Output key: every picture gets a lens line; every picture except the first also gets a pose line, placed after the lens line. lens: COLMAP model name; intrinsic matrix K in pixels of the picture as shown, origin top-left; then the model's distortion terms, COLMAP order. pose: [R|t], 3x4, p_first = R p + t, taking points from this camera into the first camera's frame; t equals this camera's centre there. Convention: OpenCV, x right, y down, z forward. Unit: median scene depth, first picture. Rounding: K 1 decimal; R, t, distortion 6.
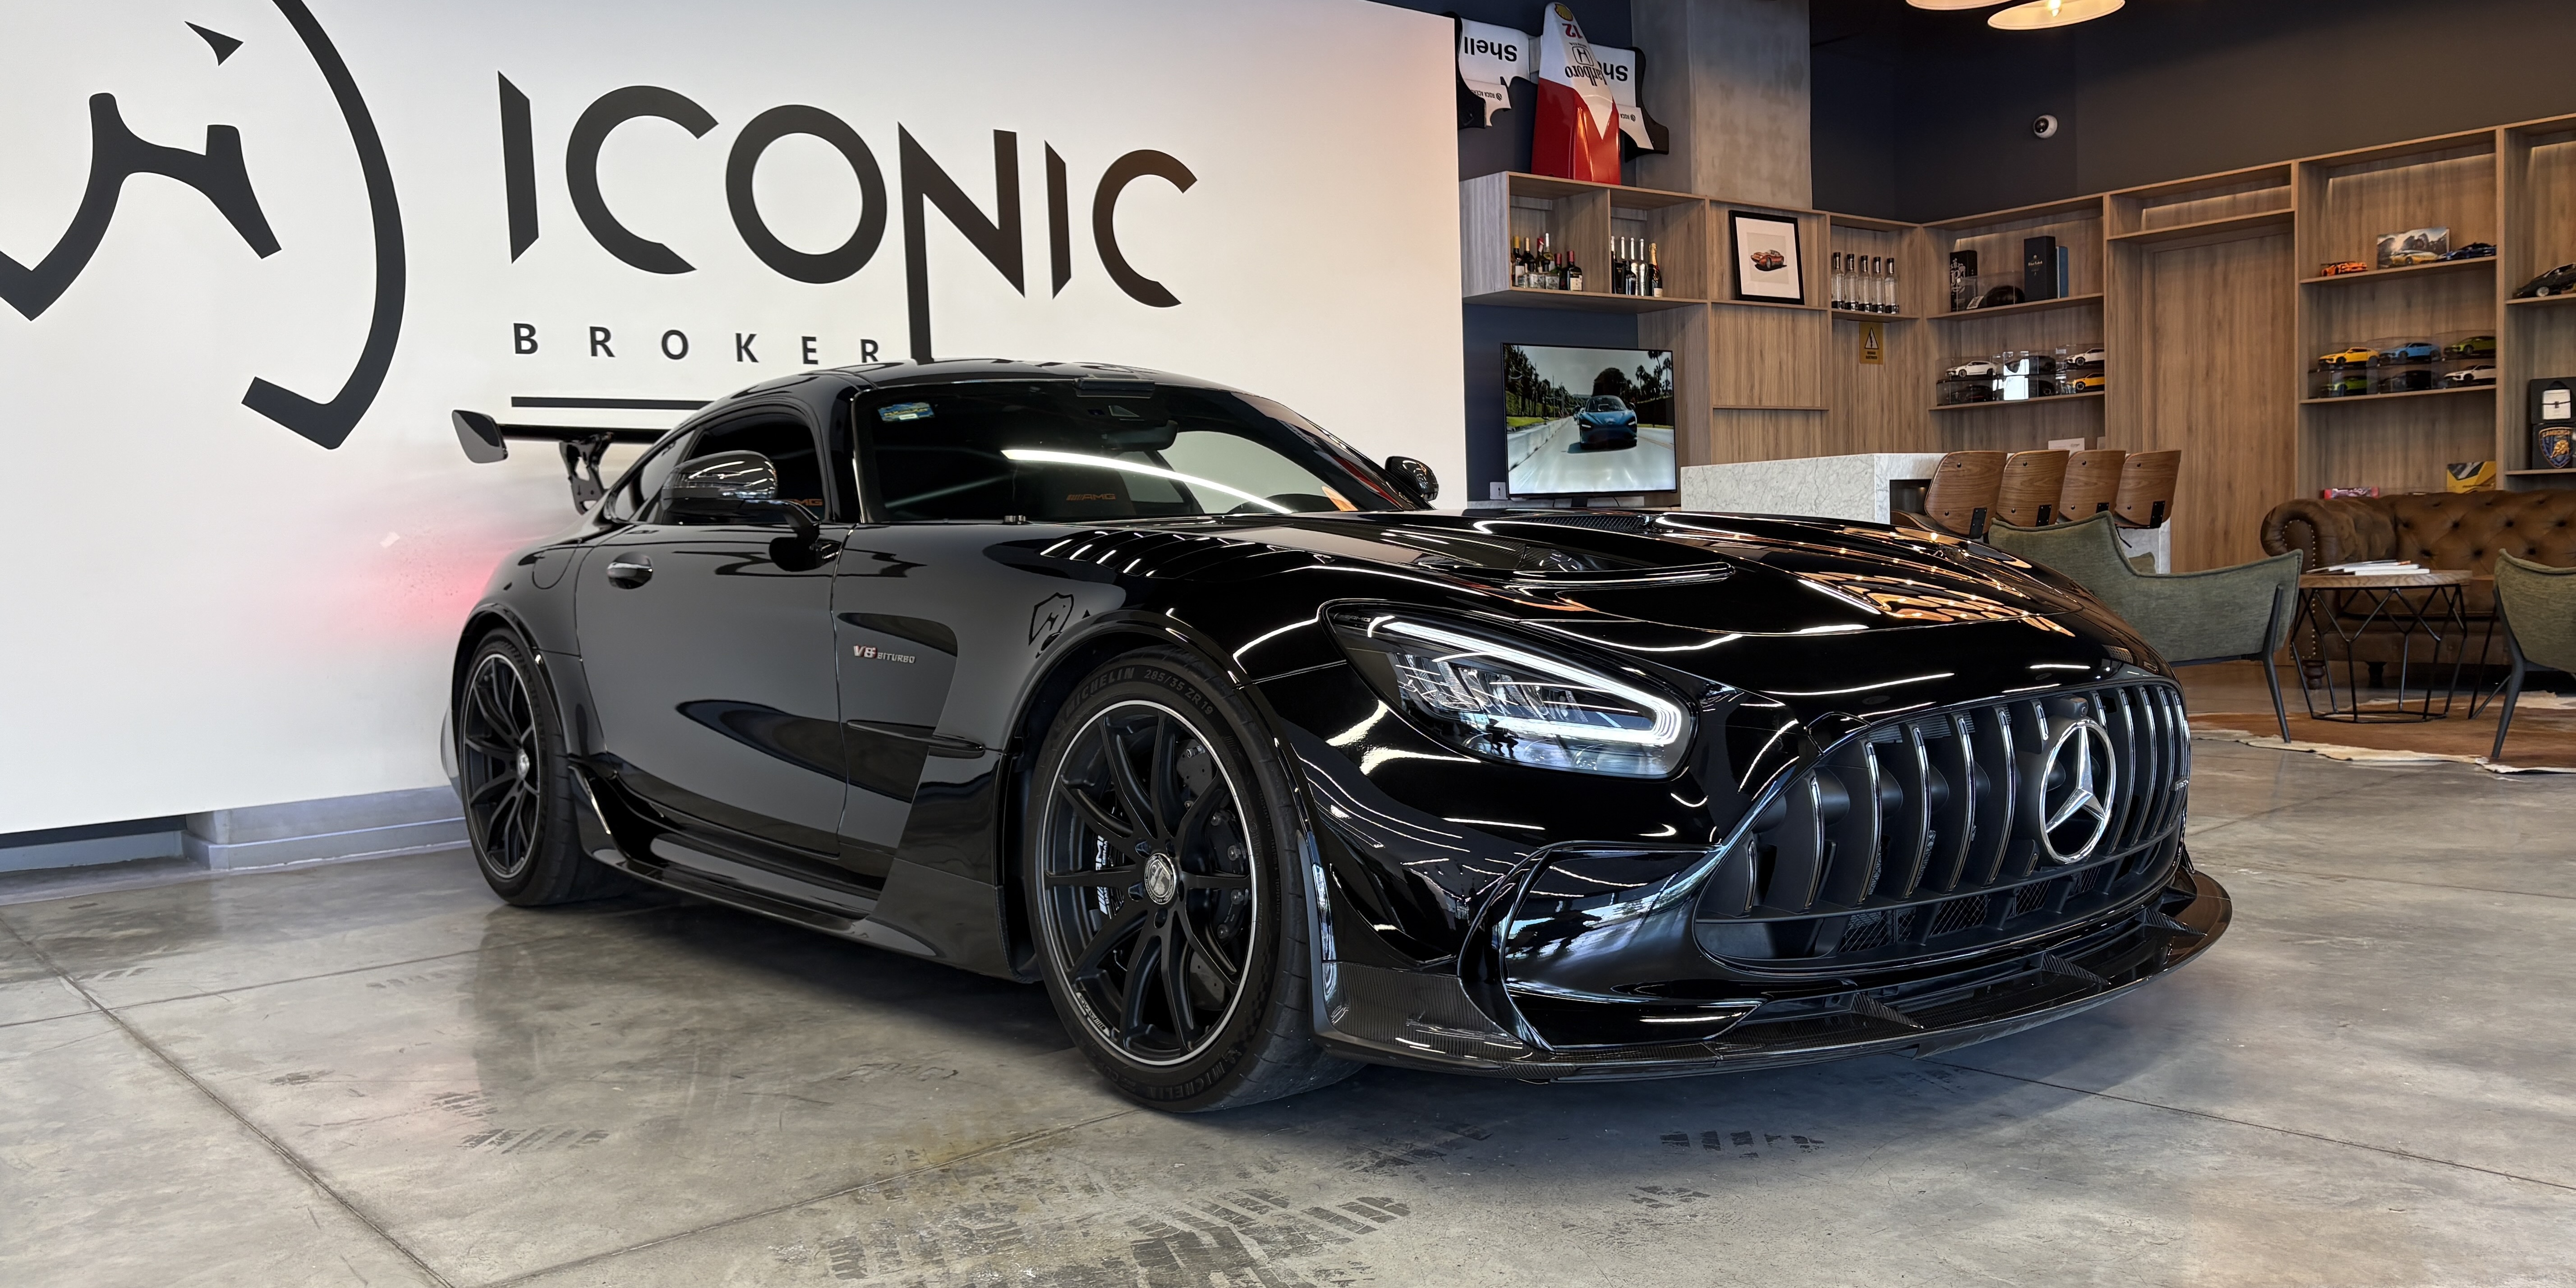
lens RADIAL K [[1950.5, 0, 1294.4], [0, 1950.5, 691.3], [0, 0, 1]] dist [0.038510, -0.037859]
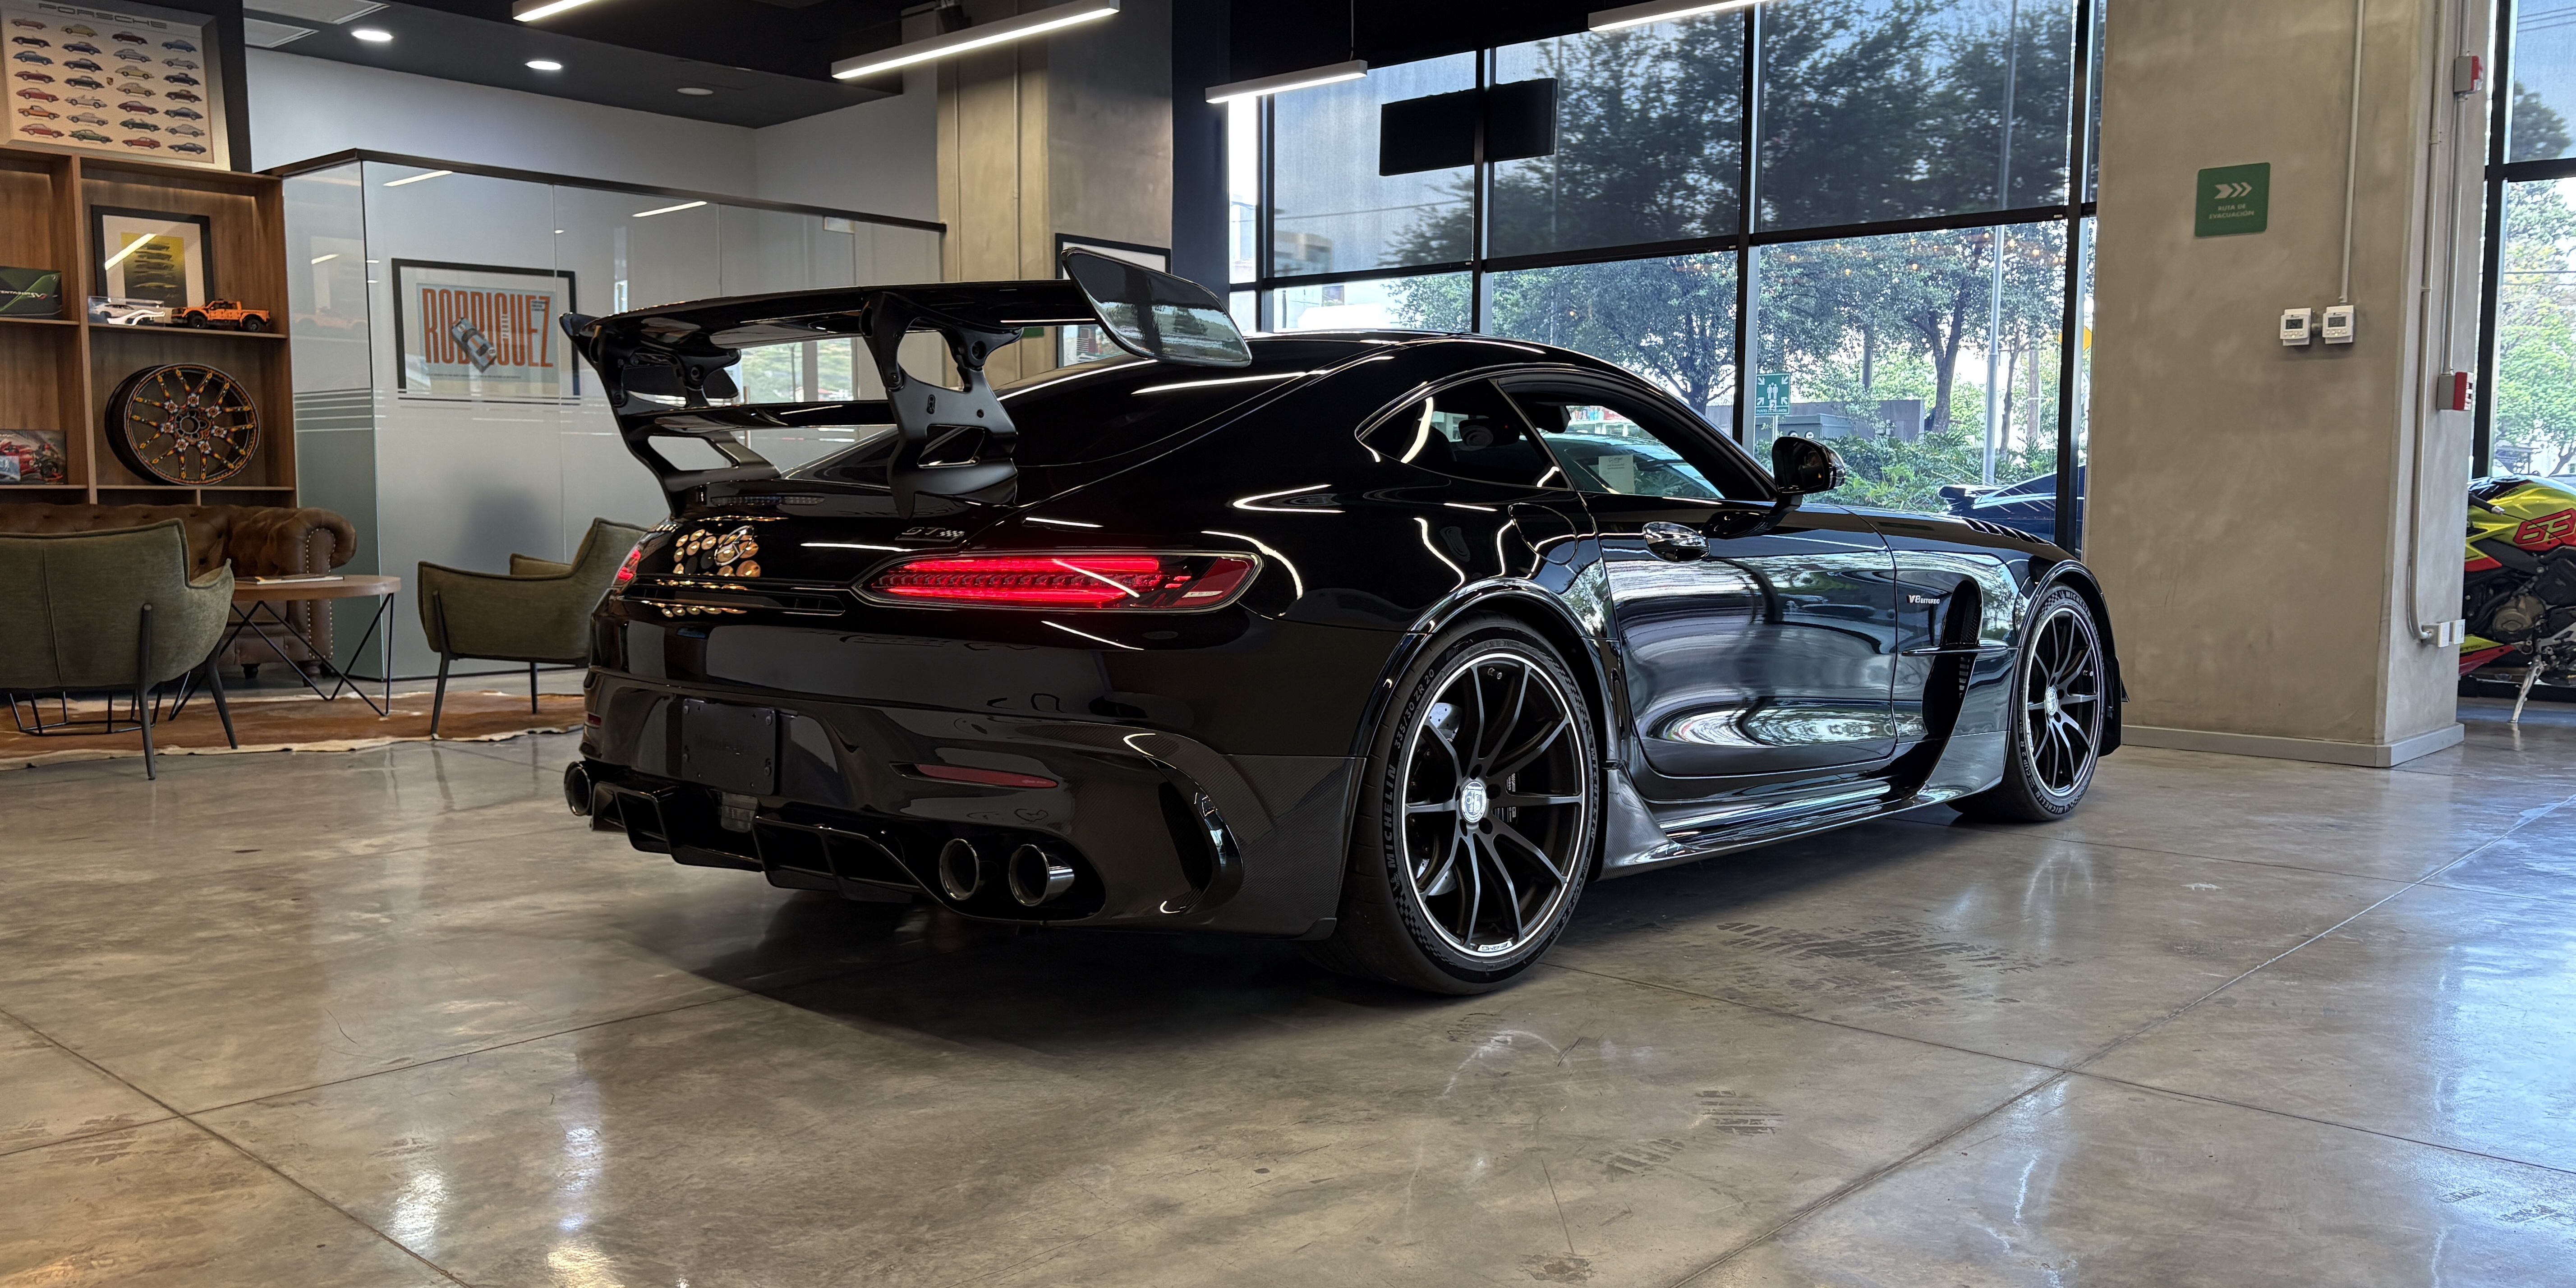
lens RADIAL K [[1950.5, 0, 1287.3], [0, 1950.5, 638.3], [0, 0, 1]] dist [0.038510, -0.037859]
pose [[-0.118582, -0.034258, 0.992353, -0.674543], [0.074805, 0.996256, 0.043331, -0.039363], [-0.990122, 0.079371, -0.115575, 0.656453]]
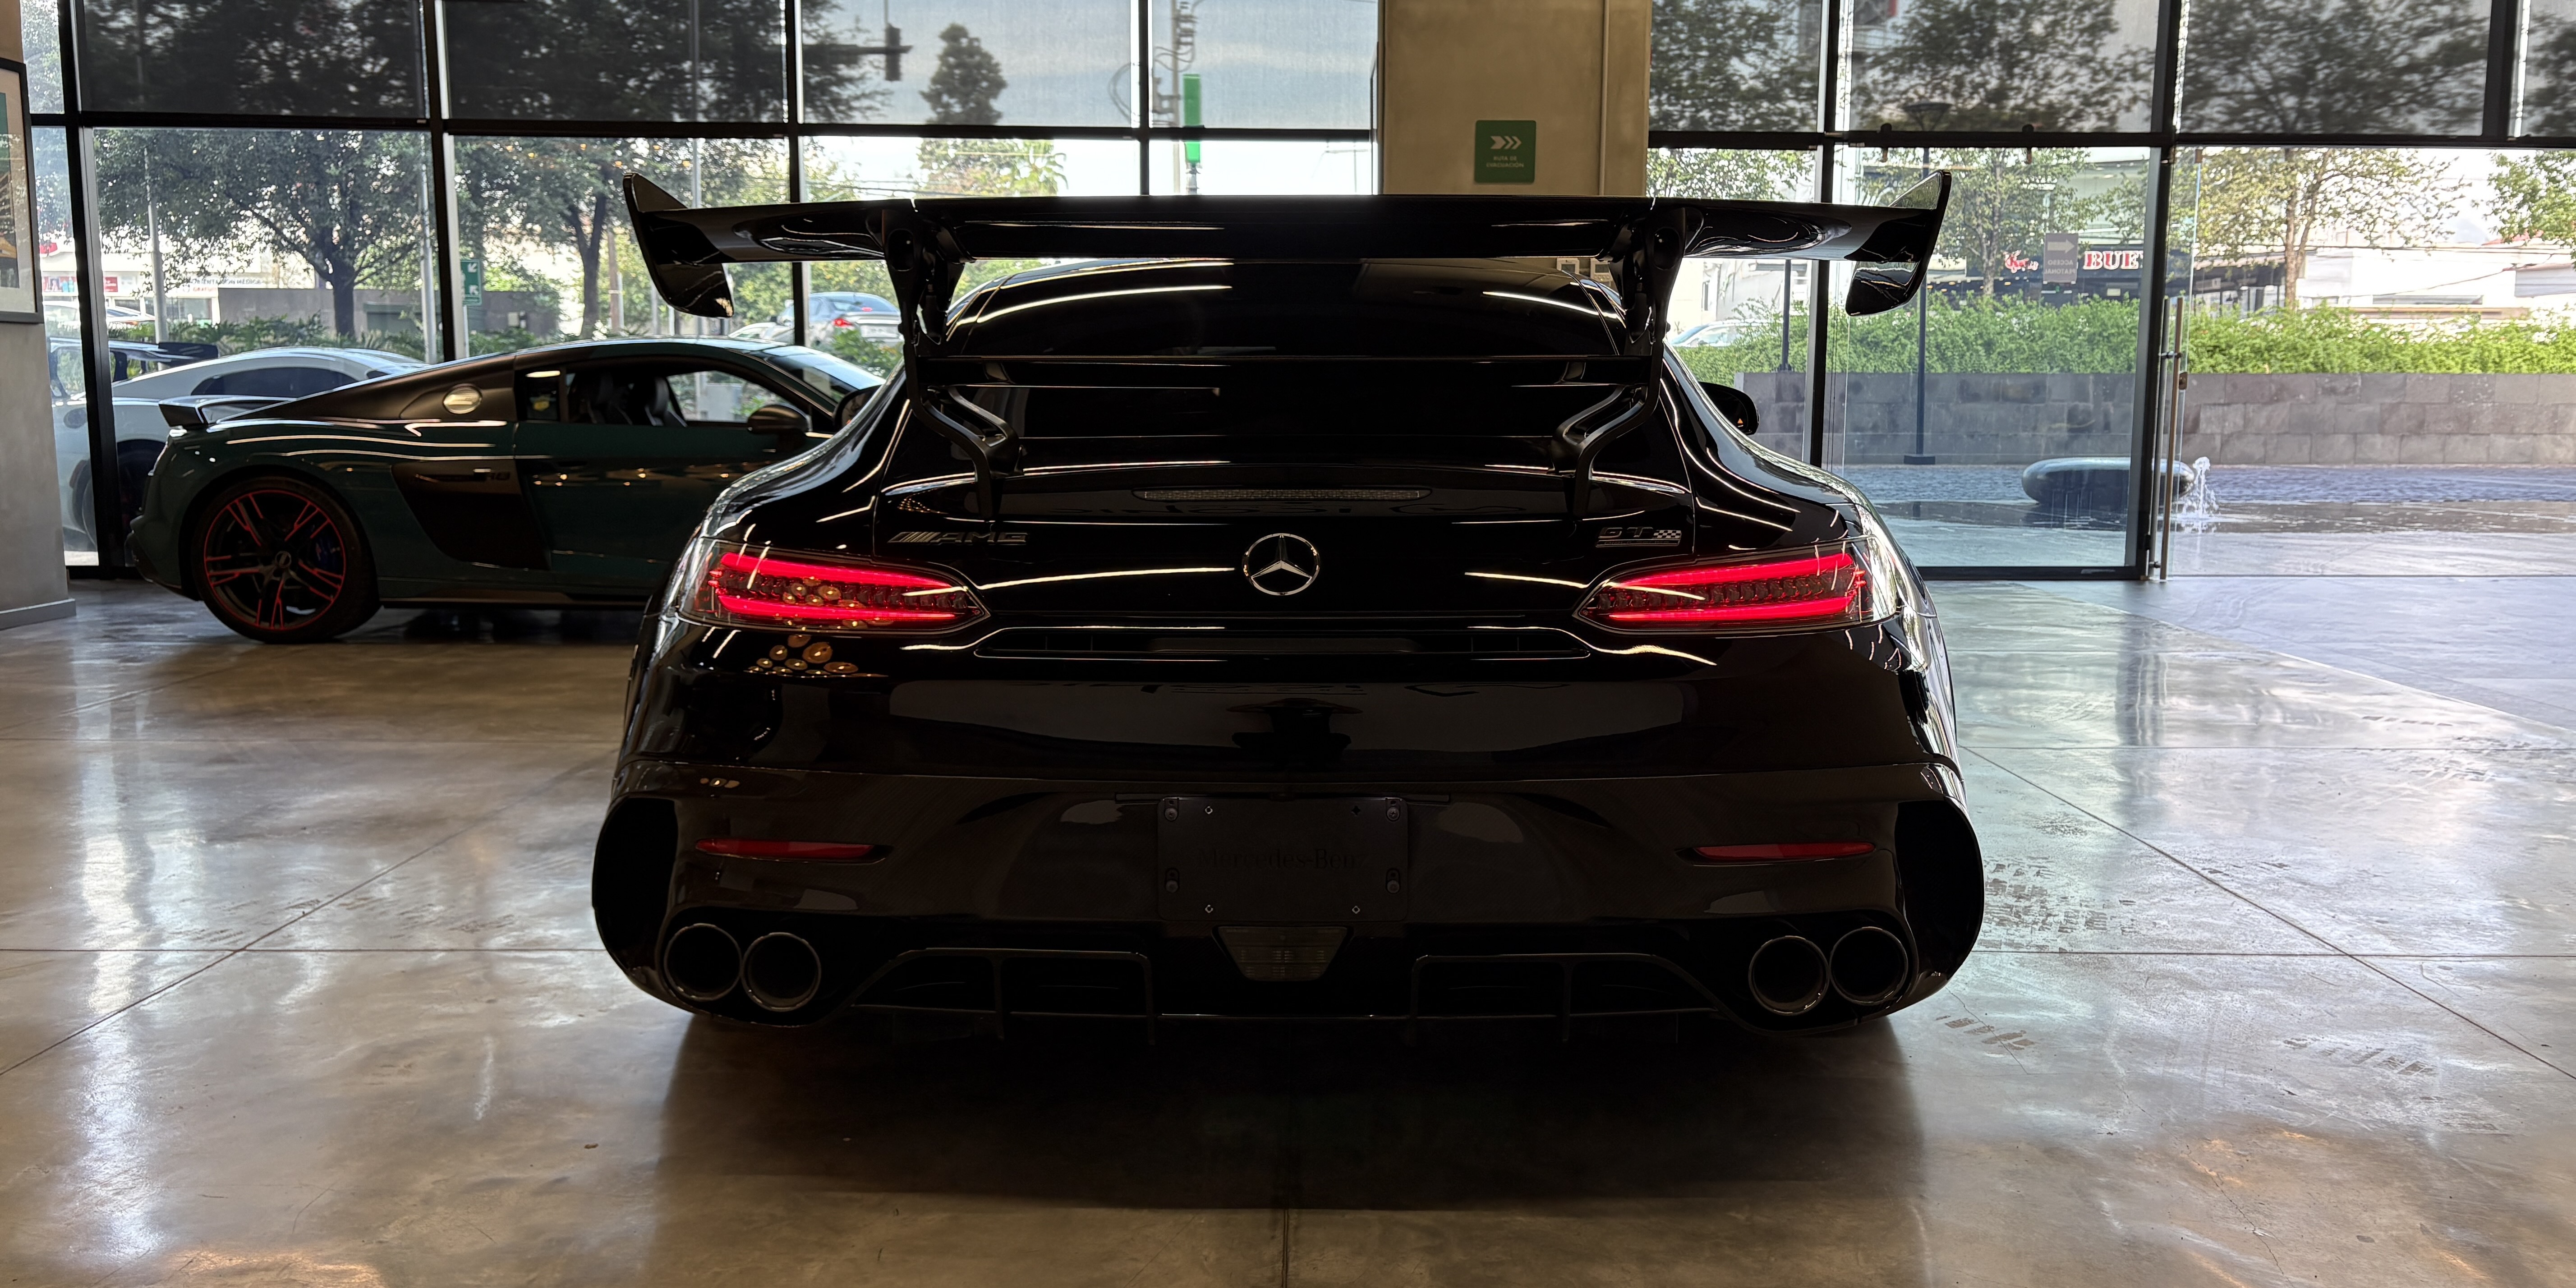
lens RADIAL K [[1950.5, 0, 1282.3], [0, 1950.5, 632.6], [0, 0, 1]] dist [0.038510, -0.037859]
pose [[-0.753925, -0.045607, 0.655375, -0.315567], [0.073653, 0.985431, 0.153303, -0.103208], [-0.652819, 0.163849, -0.739582, 1.058314]]
